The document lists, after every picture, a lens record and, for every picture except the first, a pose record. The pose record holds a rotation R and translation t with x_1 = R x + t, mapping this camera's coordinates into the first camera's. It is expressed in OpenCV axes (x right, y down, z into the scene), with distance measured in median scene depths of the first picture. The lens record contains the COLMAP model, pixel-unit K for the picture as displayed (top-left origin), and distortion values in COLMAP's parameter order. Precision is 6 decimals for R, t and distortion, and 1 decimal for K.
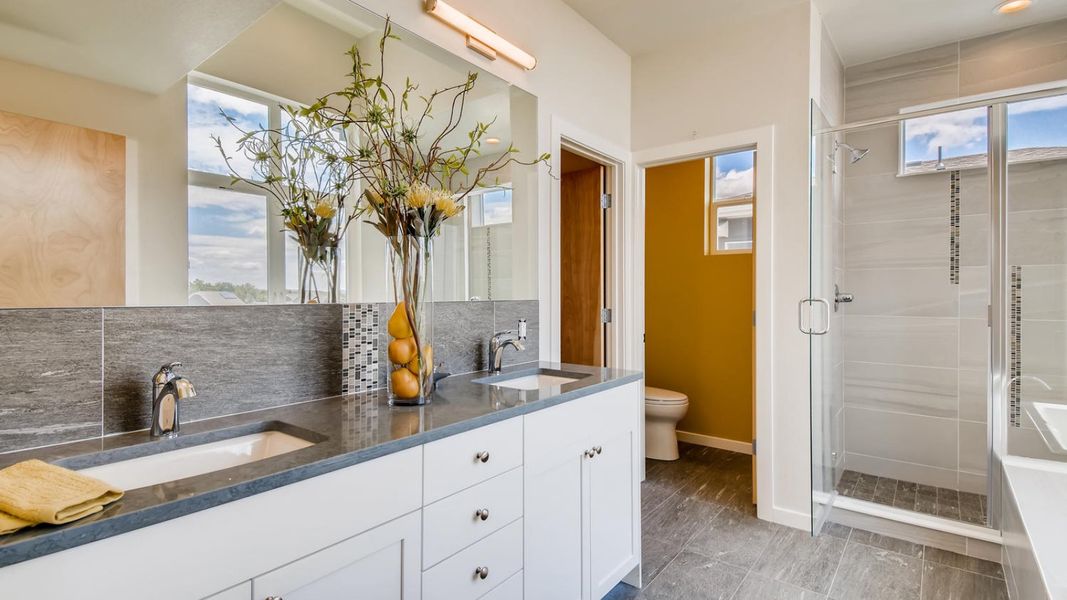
lens RADIAL K [[511.8, 0, 536.2], [0, 511.8, 298.4], [0, 0, 1]] dist [0.015702, -0.010668]
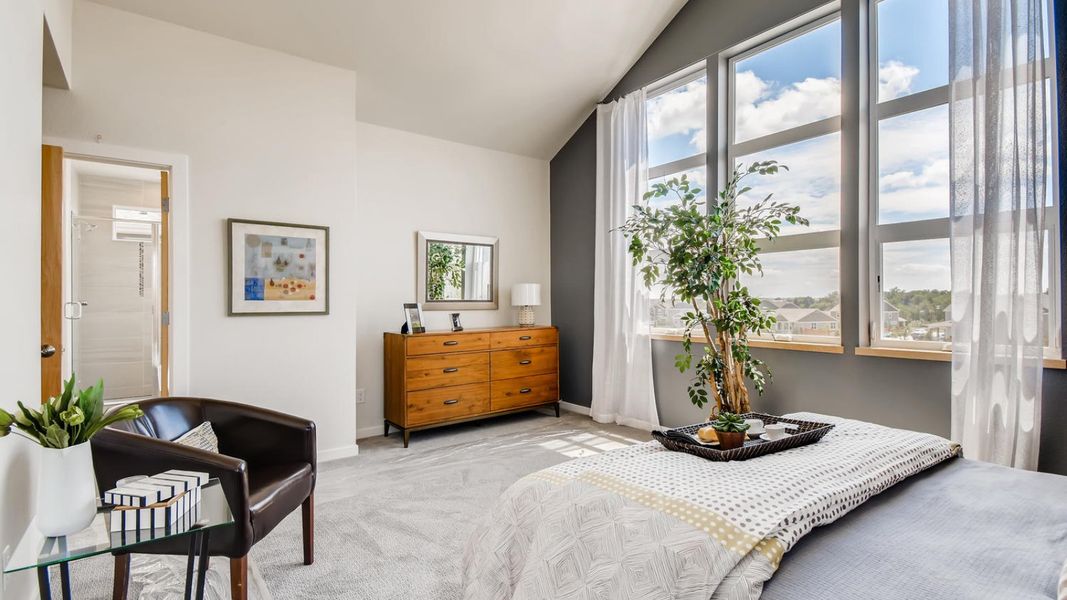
lens RADIAL K [[511.8, 0, 535.4], [0, 511.8, 302.6], [0, 0, 1]] dist [0.015702, -0.010668]
pose [[0.270860, -0.006125, 0.962599, -0.737037], [0.007718, 0.999961, 0.004191, -0.000948], [-0.962588, 0.006294, 0.270897, -1.067657]]
